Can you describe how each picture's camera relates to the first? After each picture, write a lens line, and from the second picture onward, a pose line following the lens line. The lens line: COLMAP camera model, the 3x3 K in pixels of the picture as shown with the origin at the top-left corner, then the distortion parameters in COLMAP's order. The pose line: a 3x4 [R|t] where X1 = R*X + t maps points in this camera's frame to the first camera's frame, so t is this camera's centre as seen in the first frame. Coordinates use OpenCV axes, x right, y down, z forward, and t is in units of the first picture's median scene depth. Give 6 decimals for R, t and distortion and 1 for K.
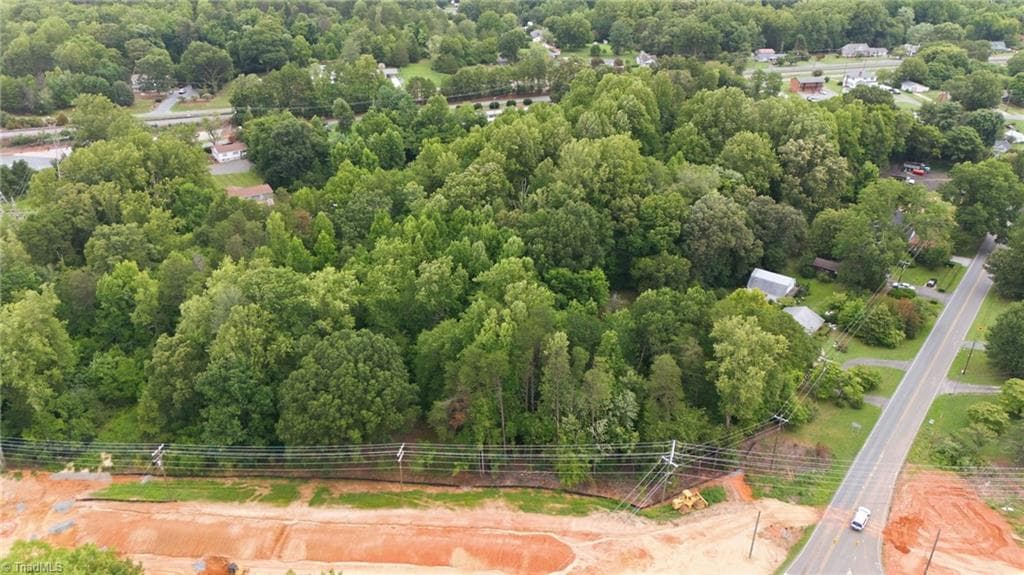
lens RADIAL K [[761.0, 0, 505.3], [0, 761.0, 292.9], [0, 0, 1]] dist [0.062834, -0.069390]
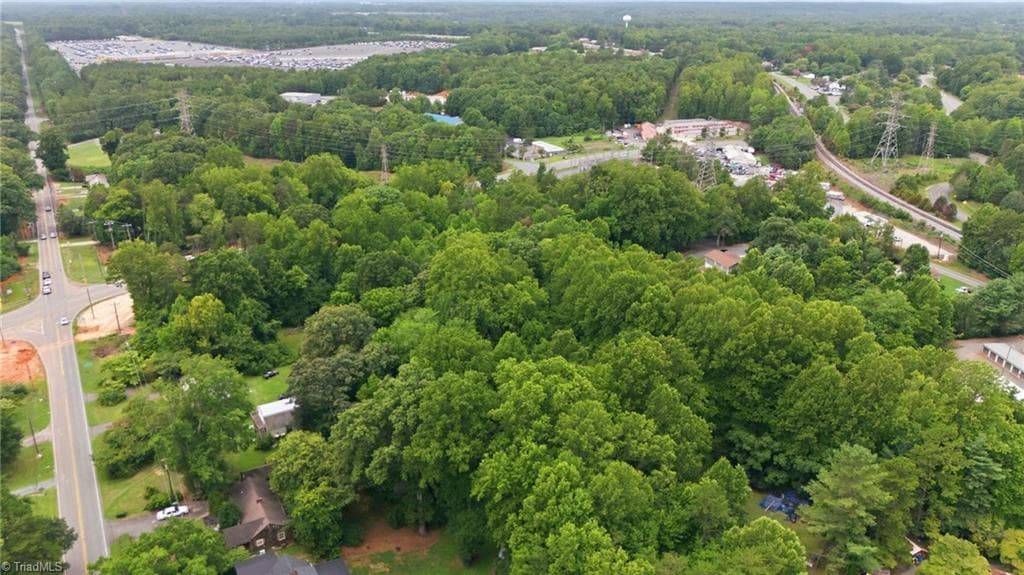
lens RADIAL K [[761.0, 0, 505.3], [0, 761.0, 292.9], [0, 0, 1]] dist [0.062834, -0.069390]
pose [[-0.362425, 0.334679, -0.869849, 0.698272], [-0.424369, 0.771684, 0.473724, -0.458184], [0.829794, 0.540827, -0.137651, 0.913545]]
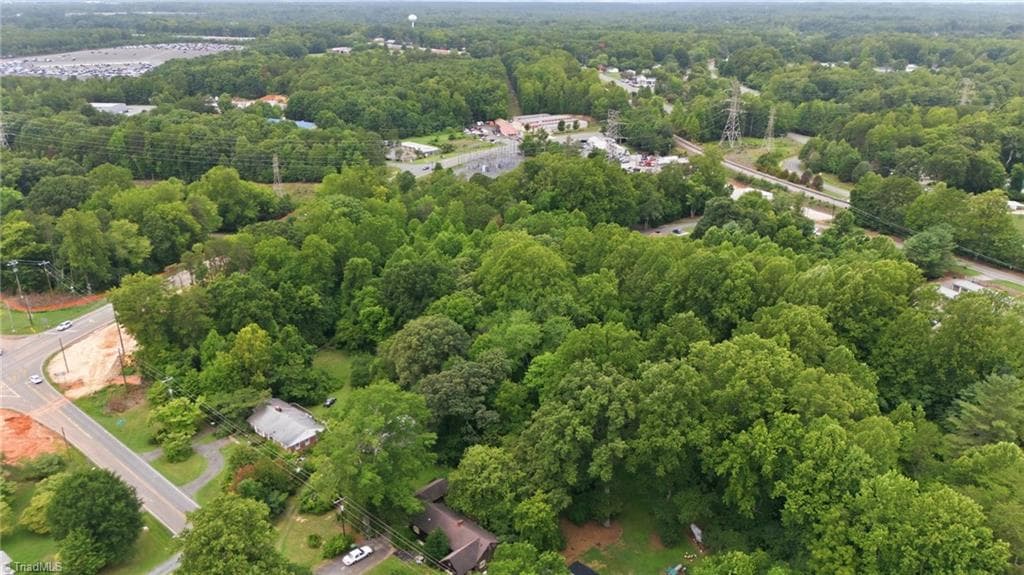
lens RADIAL K [[761.0, 0, 505.3], [0, 761.0, 292.9], [0, 0, 1]] dist [0.062834, -0.069390]
pose [[-0.066112, 0.359117, -0.930948, 0.758579], [-0.452833, 0.820579, 0.348700, -0.346377], [0.889141, 0.444617, 0.108370, 0.693630]]
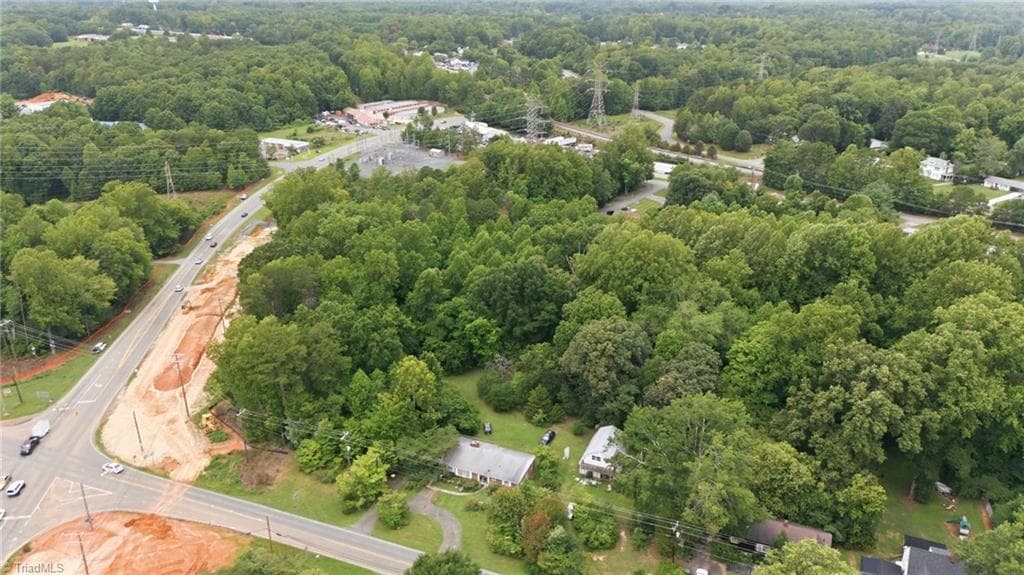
lens RADIAL K [[761.0, 0, 505.3], [0, 761.0, 292.9], [0, 0, 1]] dist [0.062834, -0.069390]
pose [[0.272999, 0.365257, -0.889977, 0.685640], [-0.438389, 0.870713, 0.222877, -0.200372], [0.856322, 0.329311, 0.397828, 0.404988]]
